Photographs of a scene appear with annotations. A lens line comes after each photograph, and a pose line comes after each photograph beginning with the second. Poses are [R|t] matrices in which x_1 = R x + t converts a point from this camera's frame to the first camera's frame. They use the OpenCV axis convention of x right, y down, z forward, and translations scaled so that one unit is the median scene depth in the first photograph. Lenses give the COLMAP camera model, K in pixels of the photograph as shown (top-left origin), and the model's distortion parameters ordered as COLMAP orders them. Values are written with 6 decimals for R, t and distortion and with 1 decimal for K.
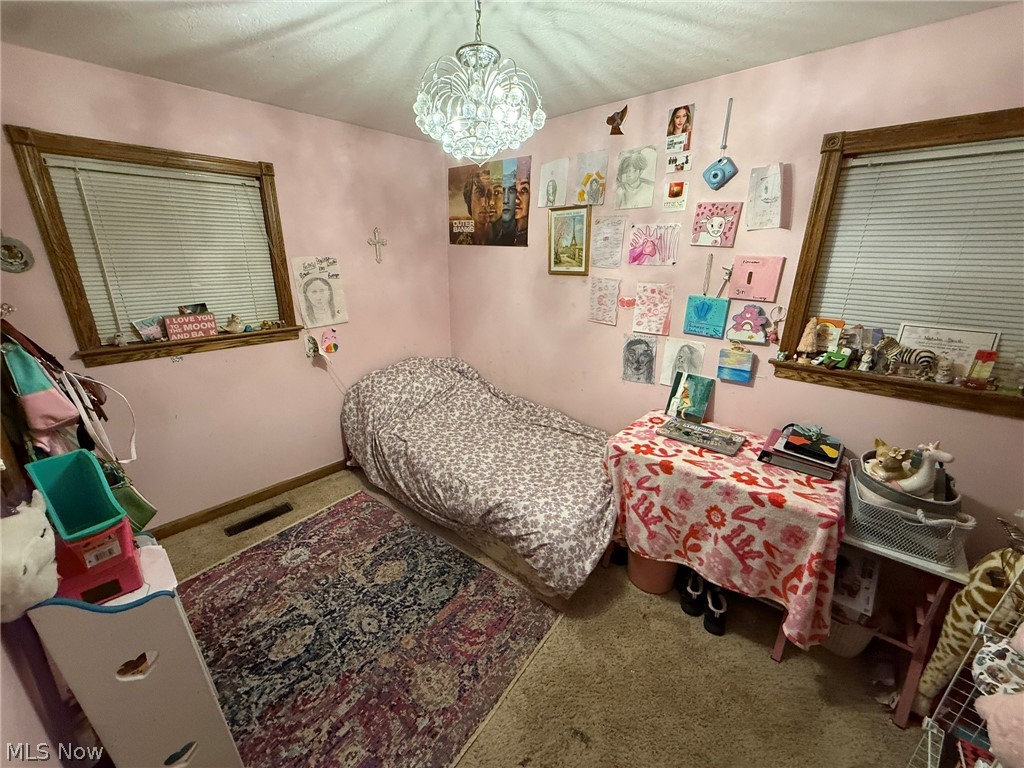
lens RADIAL K [[407.7, 0, 510.6], [0, 407.7, 384.3], [0, 0, 1]] dist [-0.000631, -0.000048]
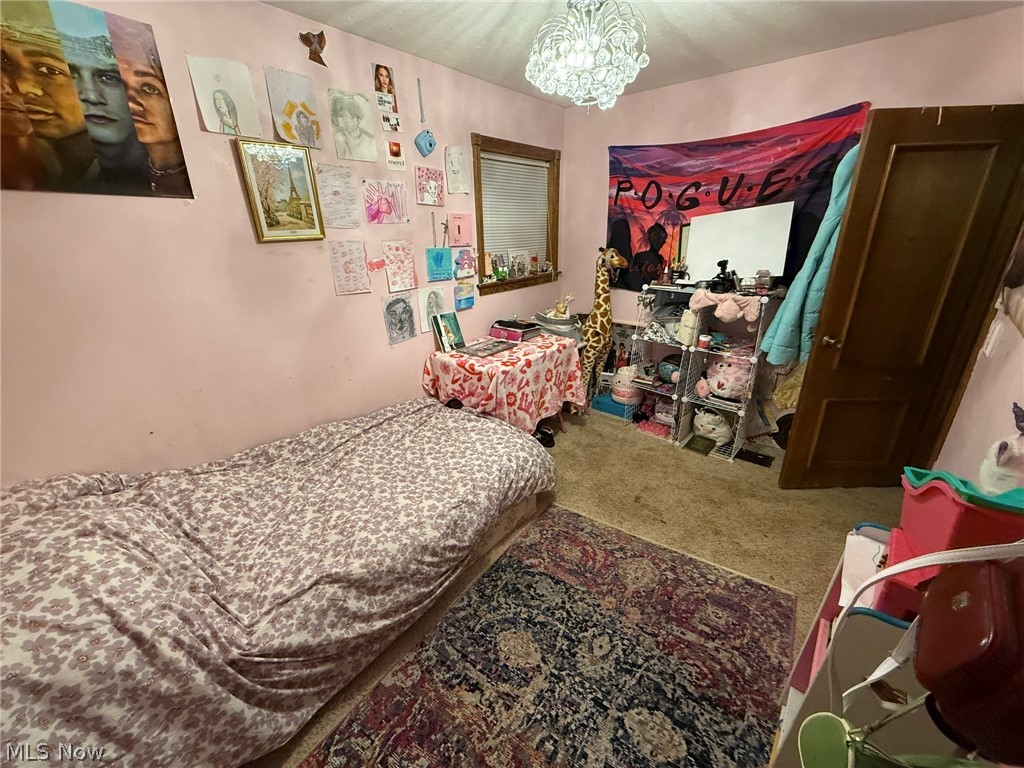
lens RADIAL K [[407.7, 0, 510.6], [0, 407.7, 384.3], [0, 0, 1]] dist [-0.000631, -0.000048]
pose [[-0.040720, -0.366327, 0.929595, -0.849659], [0.330451, 0.873075, 0.358529, -0.231688], [-0.942944, 0.321785, 0.085501, 0.852014]]
